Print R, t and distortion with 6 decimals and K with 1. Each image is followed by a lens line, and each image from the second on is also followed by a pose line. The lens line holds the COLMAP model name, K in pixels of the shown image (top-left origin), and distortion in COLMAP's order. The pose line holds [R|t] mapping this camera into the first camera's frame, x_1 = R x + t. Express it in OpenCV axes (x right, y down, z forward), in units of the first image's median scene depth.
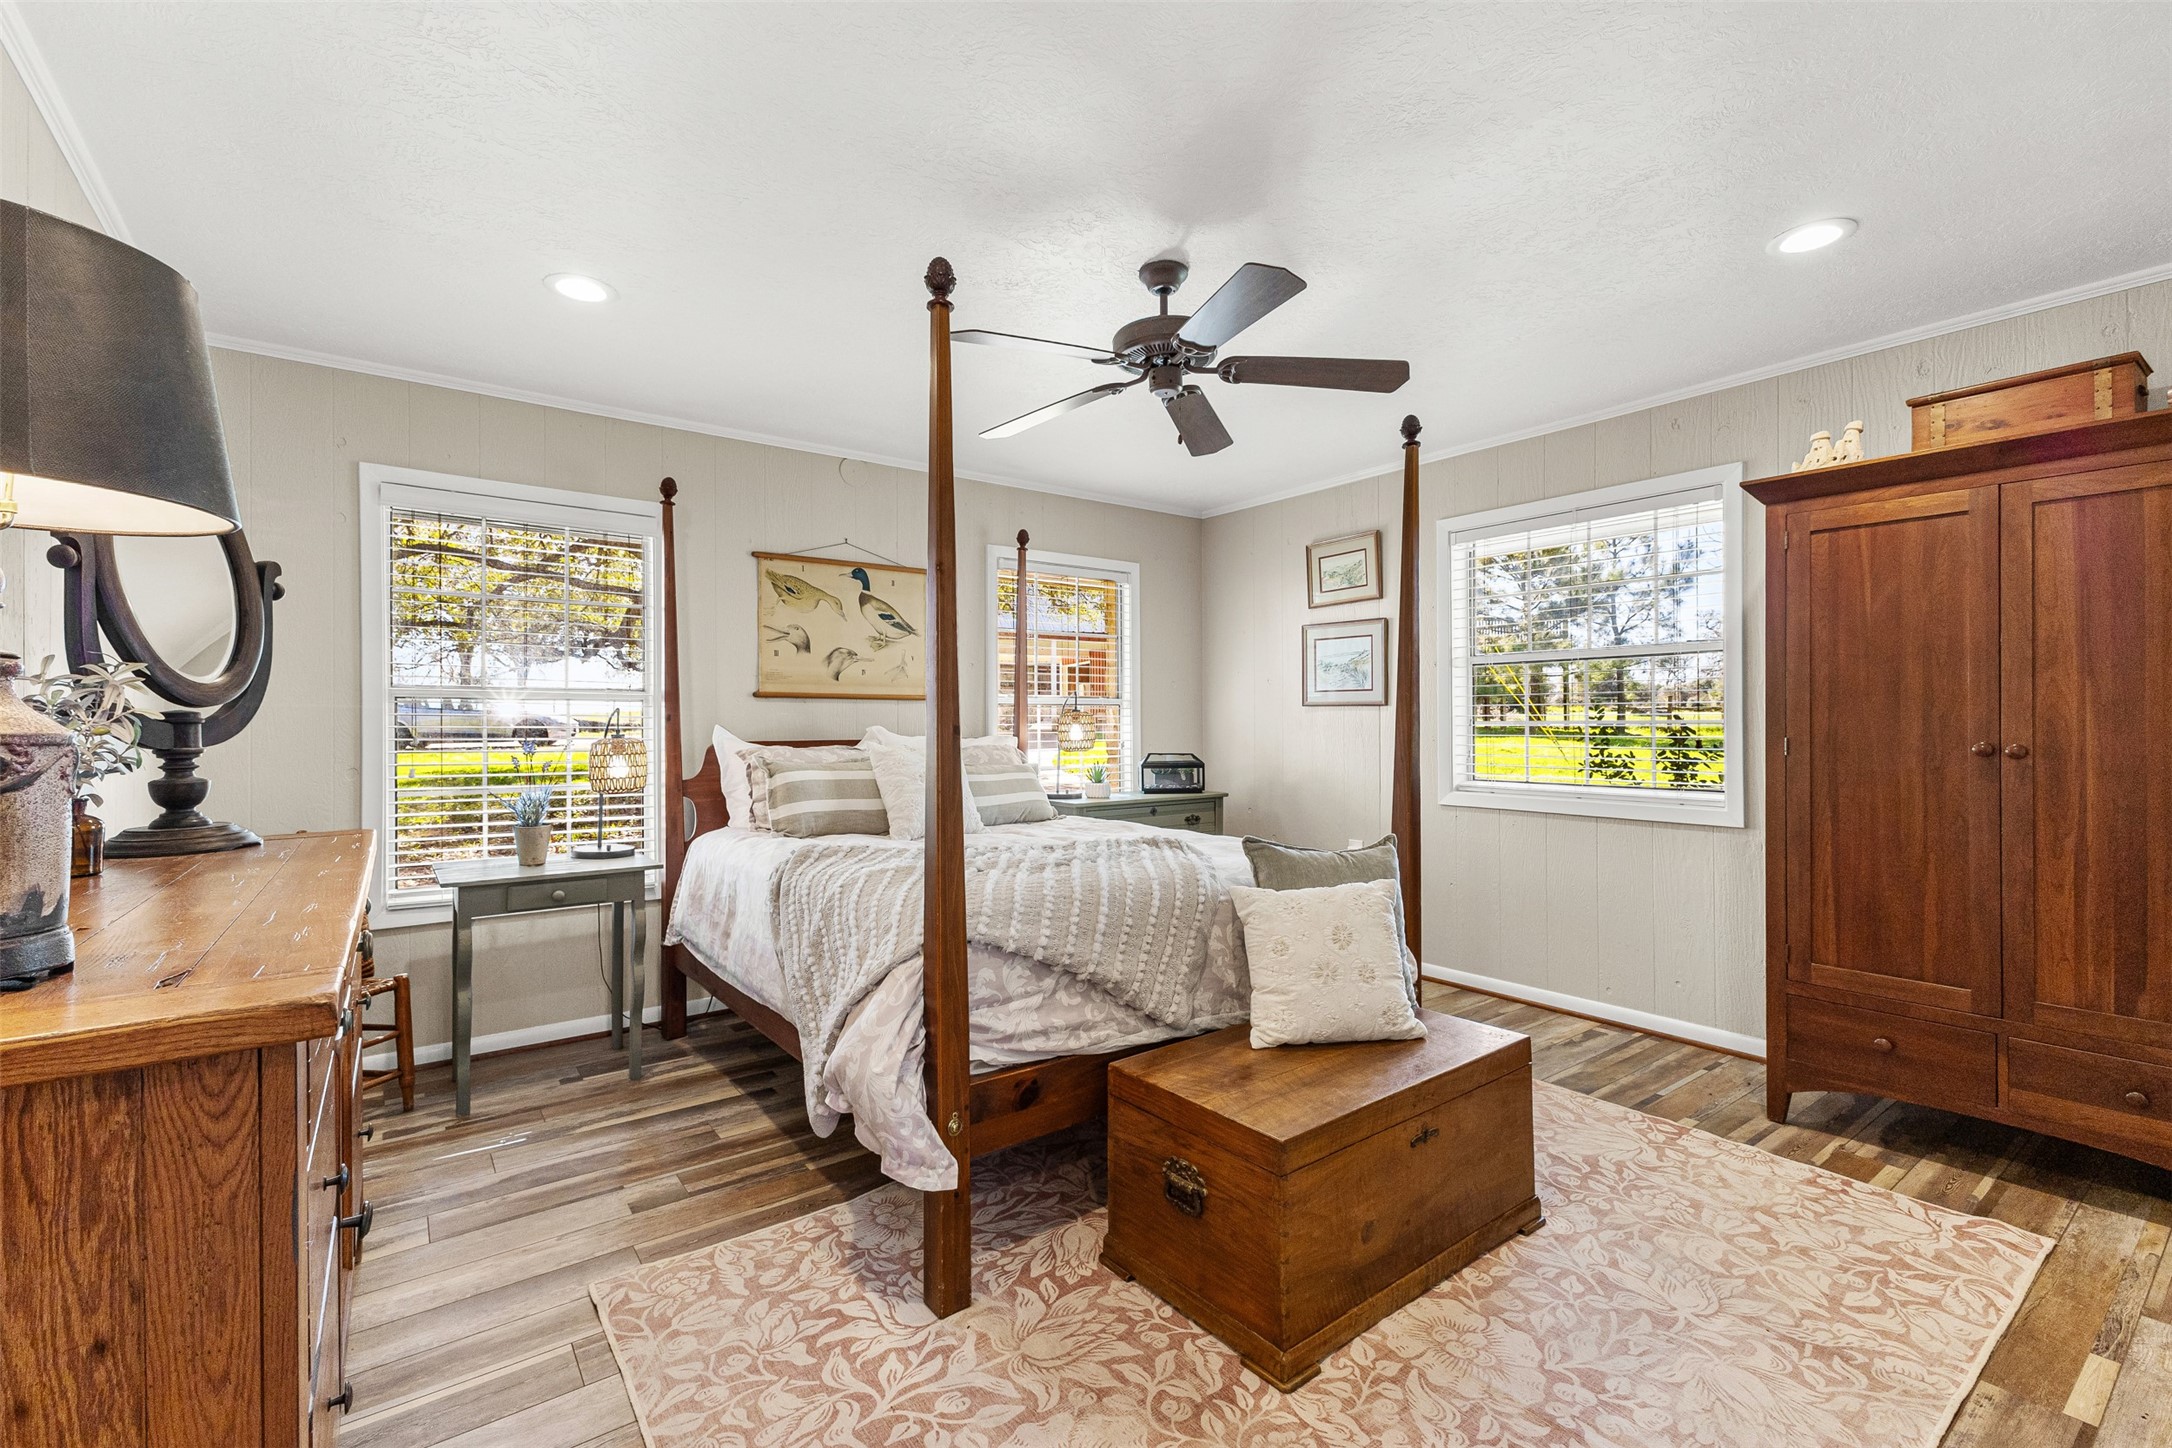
lens RADIAL K [[944.1, 0, 1074.8], [0, 944.1, 720.0], [0, 0, 1]] dist [0.010805, 0.000416]
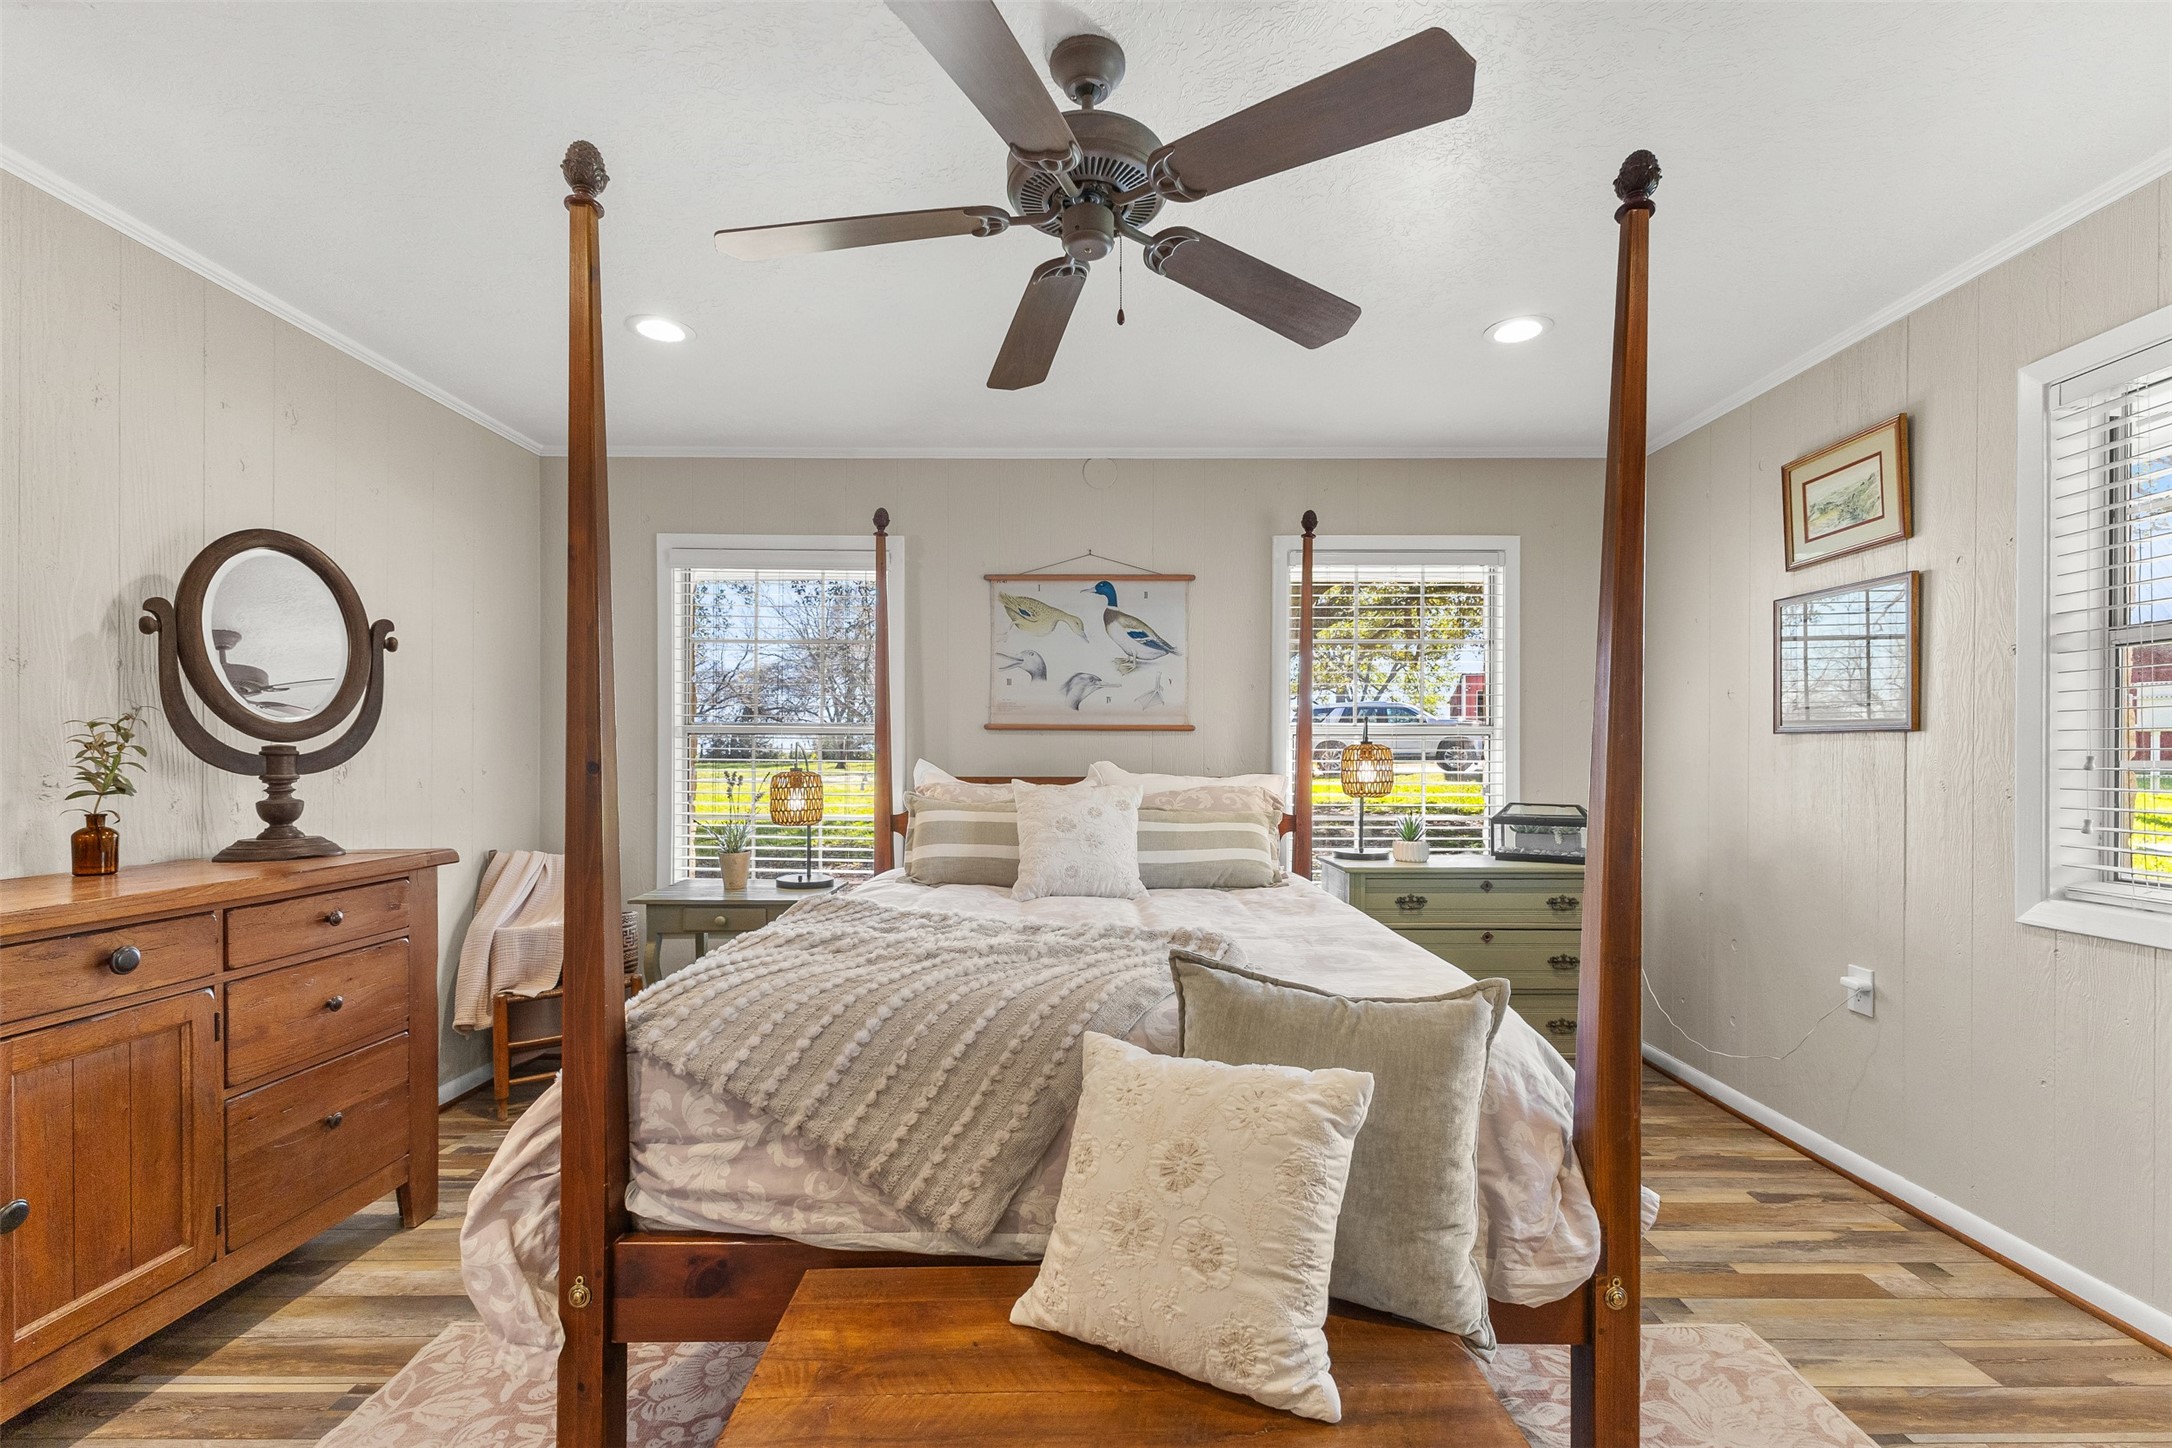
lens RADIAL K [[944.1, 0, 1112.3], [0, 944.1, 760.3], [0, 0, 1]] dist [0.010805, 0.000416]
pose [[0.803999, 0.006950, -0.594590, 0.398100], [-0.003053, 0.999967, 0.007560, -0.001024], [0.594623, -0.004263, 0.803994, 0.390320]]
